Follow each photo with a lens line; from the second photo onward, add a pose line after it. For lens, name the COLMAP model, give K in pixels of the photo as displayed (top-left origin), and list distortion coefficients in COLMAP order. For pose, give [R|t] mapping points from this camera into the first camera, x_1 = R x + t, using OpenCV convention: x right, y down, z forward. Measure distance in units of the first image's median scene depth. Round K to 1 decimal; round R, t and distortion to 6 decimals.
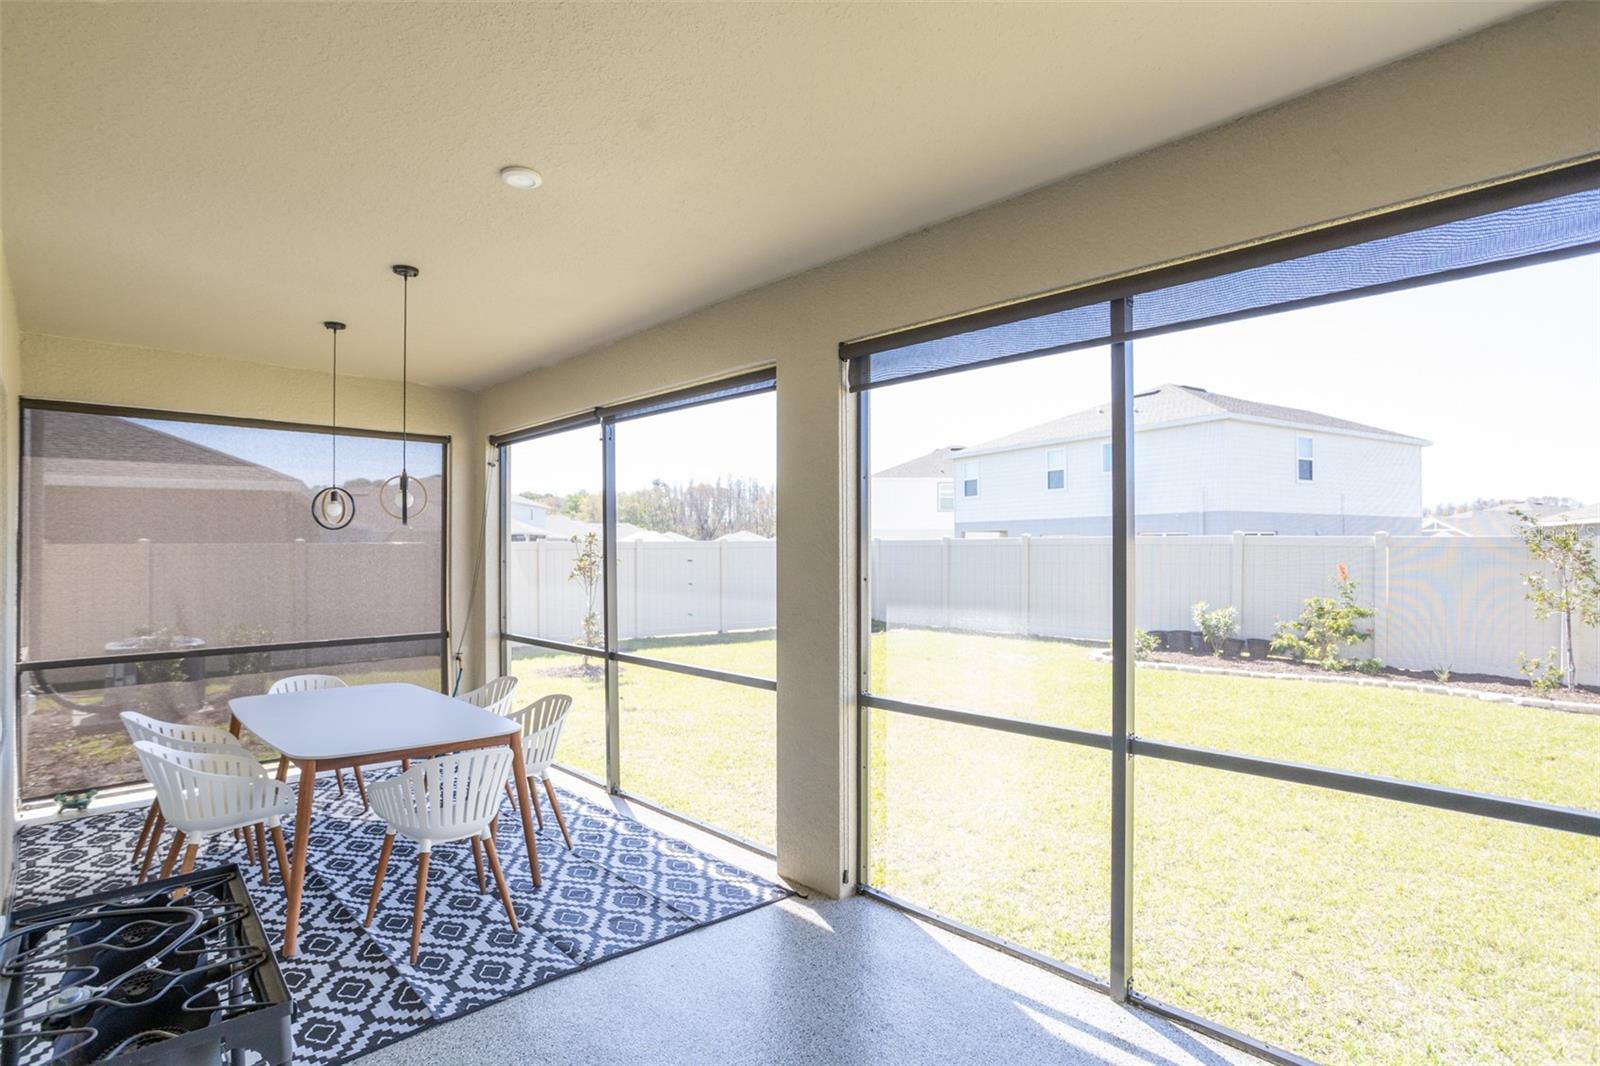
lens RADIAL K [[796.4, 0, 792.8], [0, 796.4, 549.0], [0, 0, 1]] dist [-0.018441, 0.002052]
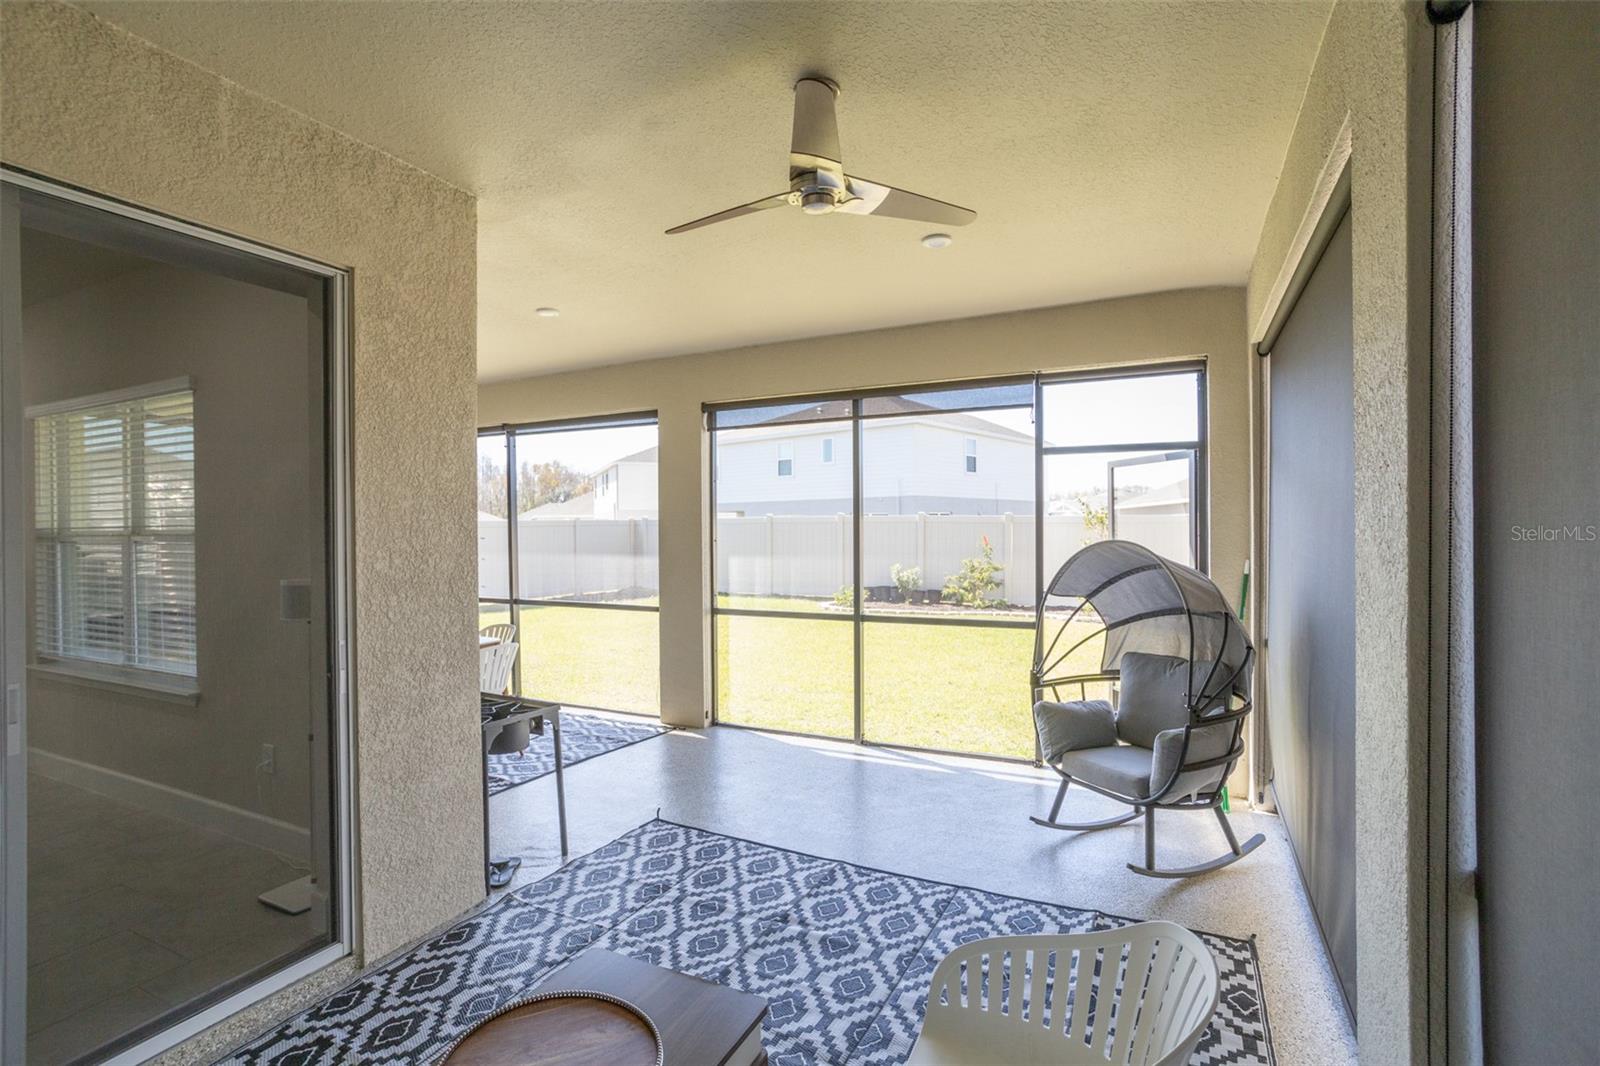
lens RADIAL K [[773.2, 0, 799.6], [0, 773.2, 529.0], [0, 0, 1]] dist [-0.001342, -0.000040]
pose [[0.939981, -0.006367, 0.341167, -0.109027], [0.006308, 0.999979, 0.001281, 0.004496], [-0.341168, 0.000948, 0.940002, -0.220920]]
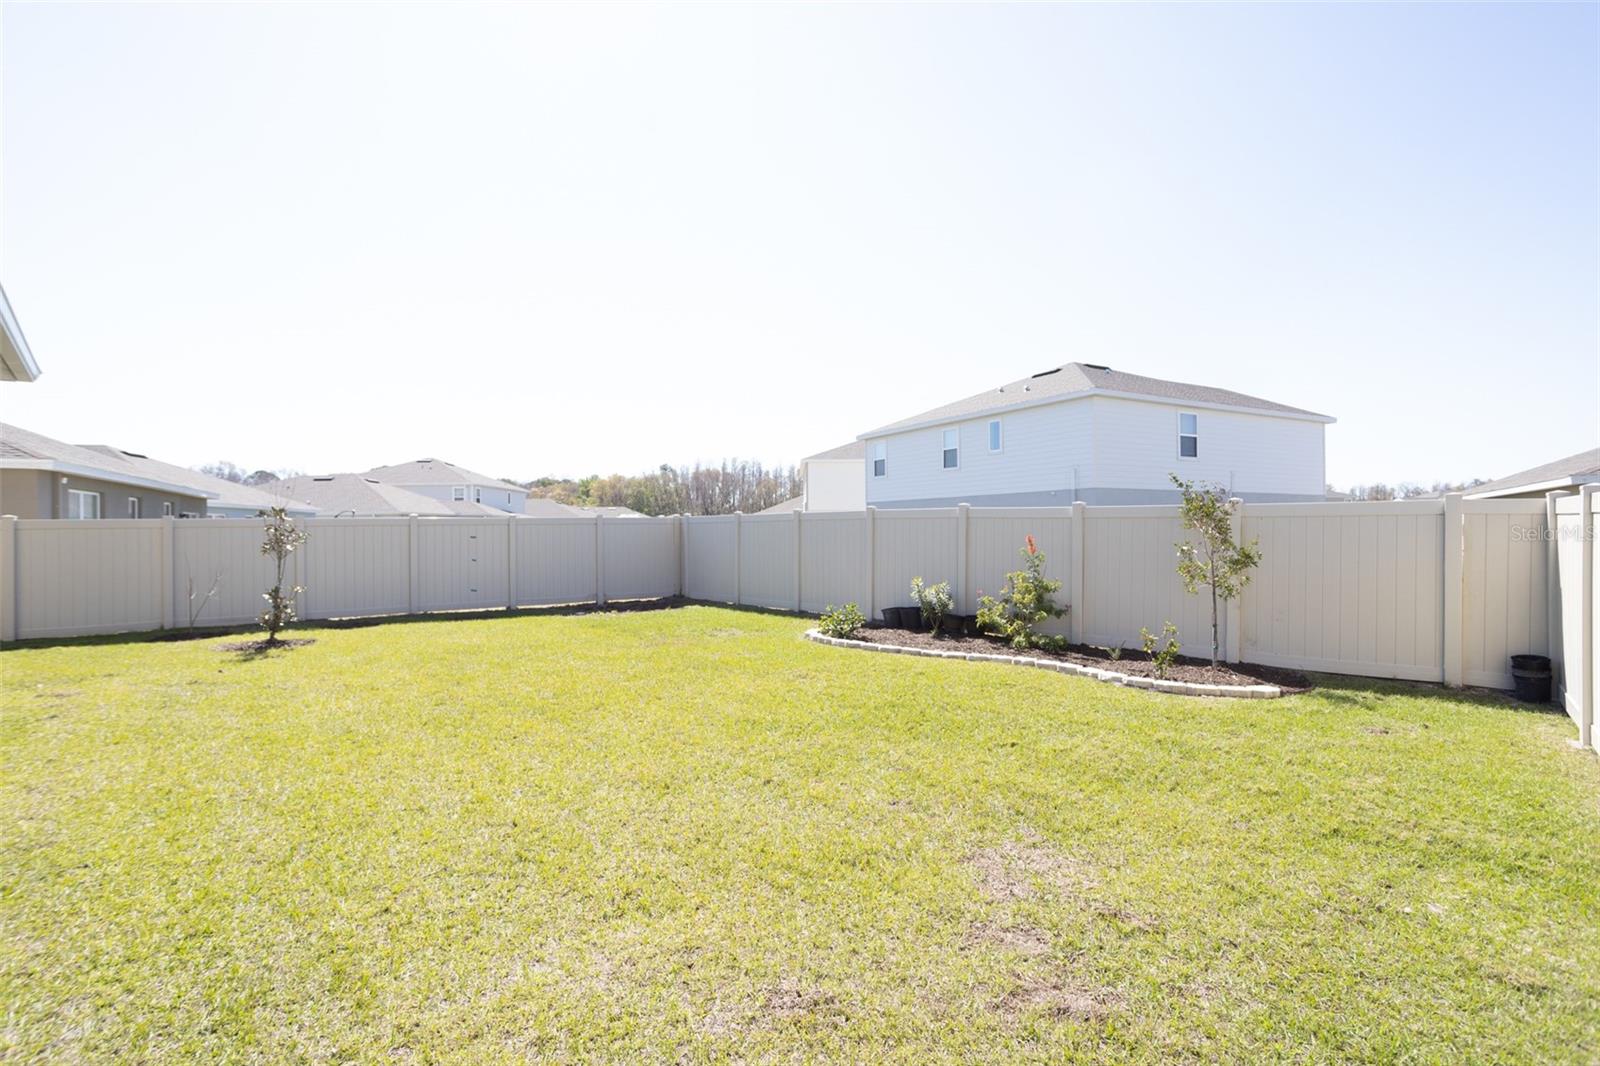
lens RADIAL K [[773.2, 0, 810.4], [0, 773.2, 531.8], [0, 0, 1]] dist [-0.001342, -0.000040]
pose [[0.999937, -0.005901, 0.009540, 0.423915], [0.005900, 0.999983, 0.000118, 0.011855], [-0.009540, -0.000062, 0.999954, 0.073786]]
